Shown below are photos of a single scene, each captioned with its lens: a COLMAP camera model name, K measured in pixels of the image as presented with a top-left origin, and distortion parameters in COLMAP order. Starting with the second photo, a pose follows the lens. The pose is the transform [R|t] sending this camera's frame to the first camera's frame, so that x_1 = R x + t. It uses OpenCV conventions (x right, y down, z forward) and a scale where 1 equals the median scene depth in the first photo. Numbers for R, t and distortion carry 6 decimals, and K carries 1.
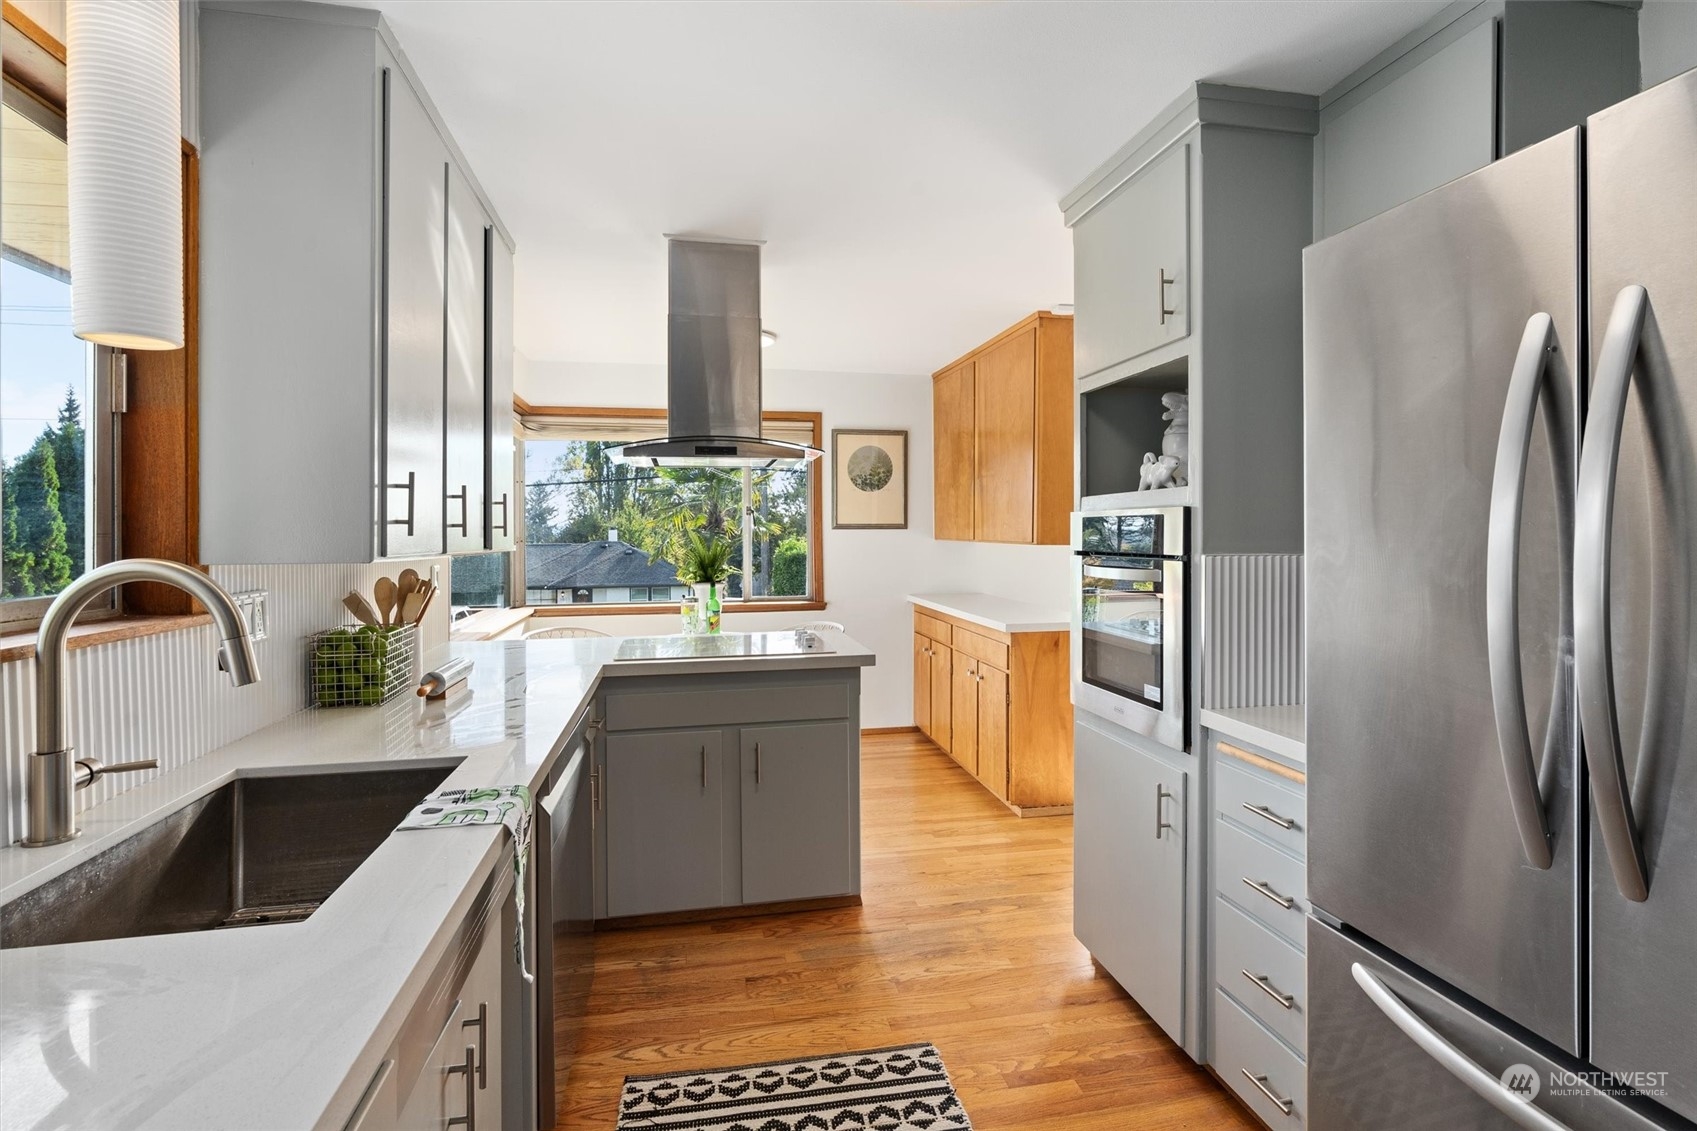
lens RADIAL K [[835.5, 0, 856.1], [0, 835.5, 538.6], [0, 0, 1]] dist [0.003137, -0.000547]
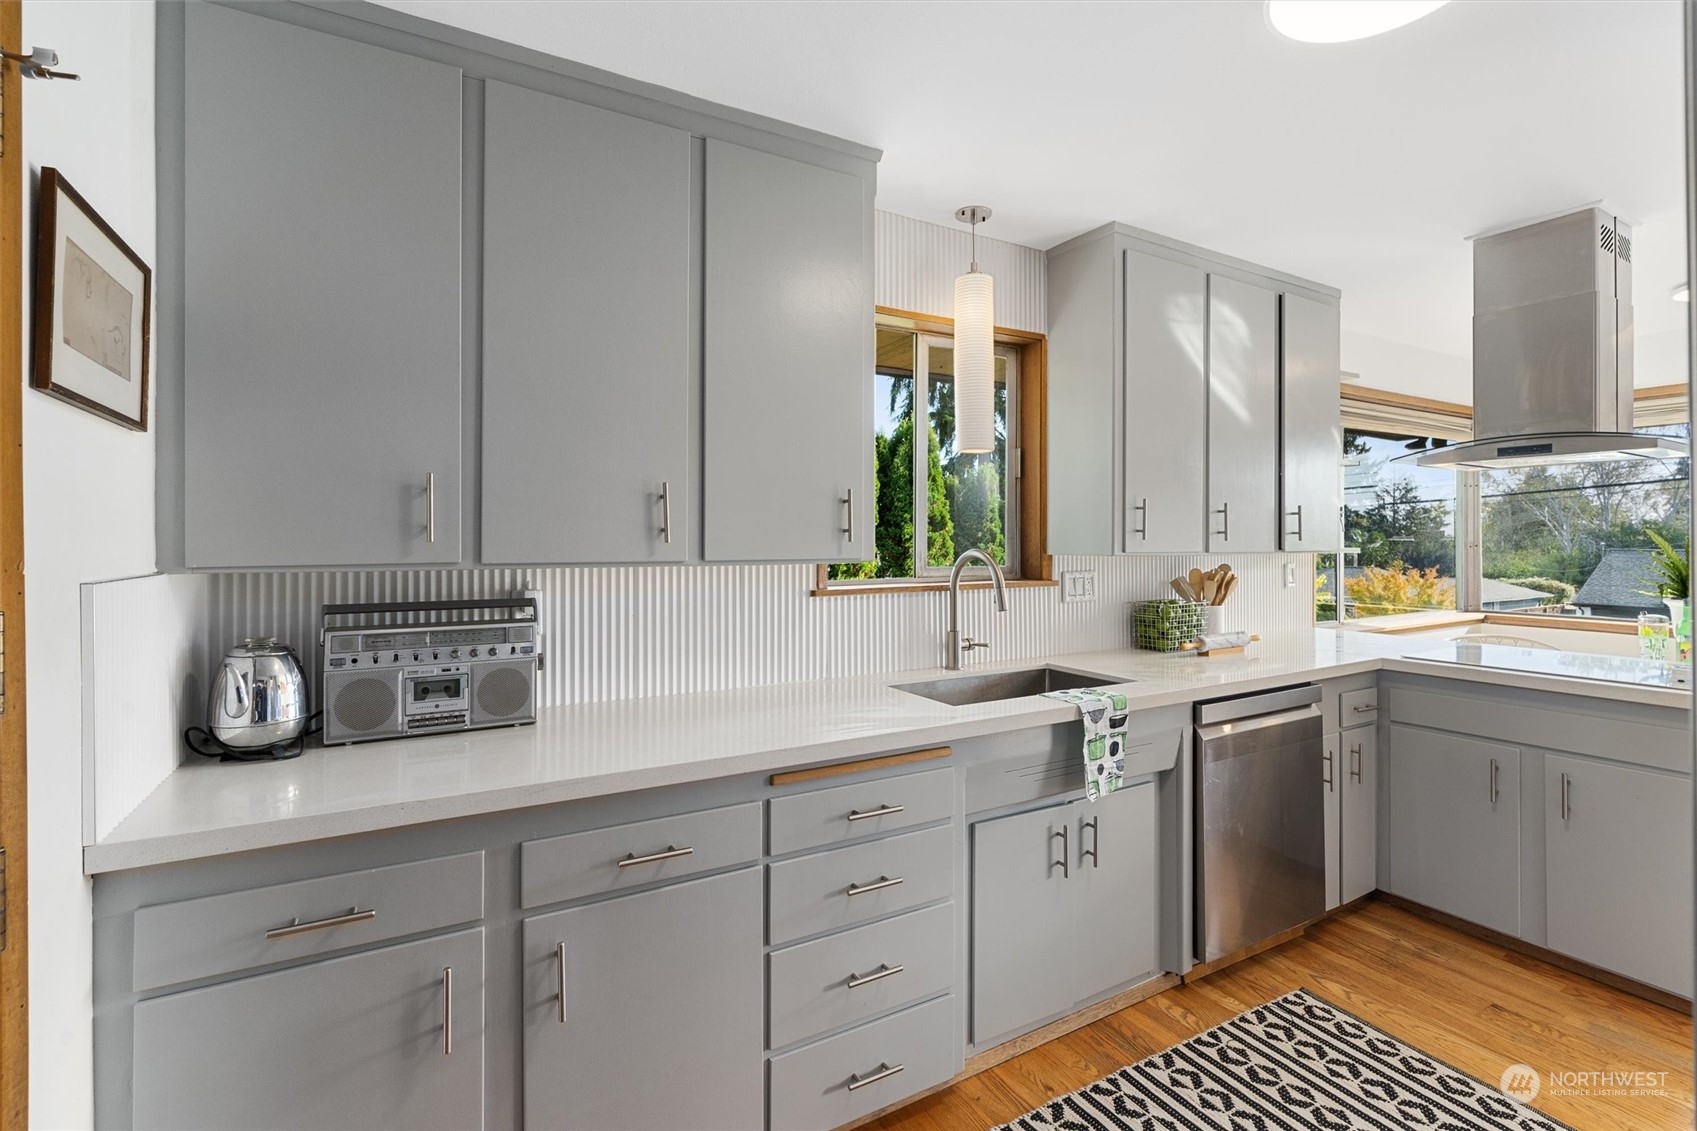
lens RADIAL K [[779.5, 0, 850.6], [0, 779.5, 551.4], [0, 0, 1]] dist [-0.009112, 0.002206]
pose [[0.311719, 0.019538, -0.949973, 0.517400], [-0.006780, 0.999809, 0.018338, -0.003420], [0.950150, 0.000724, 0.311792, 0.025653]]
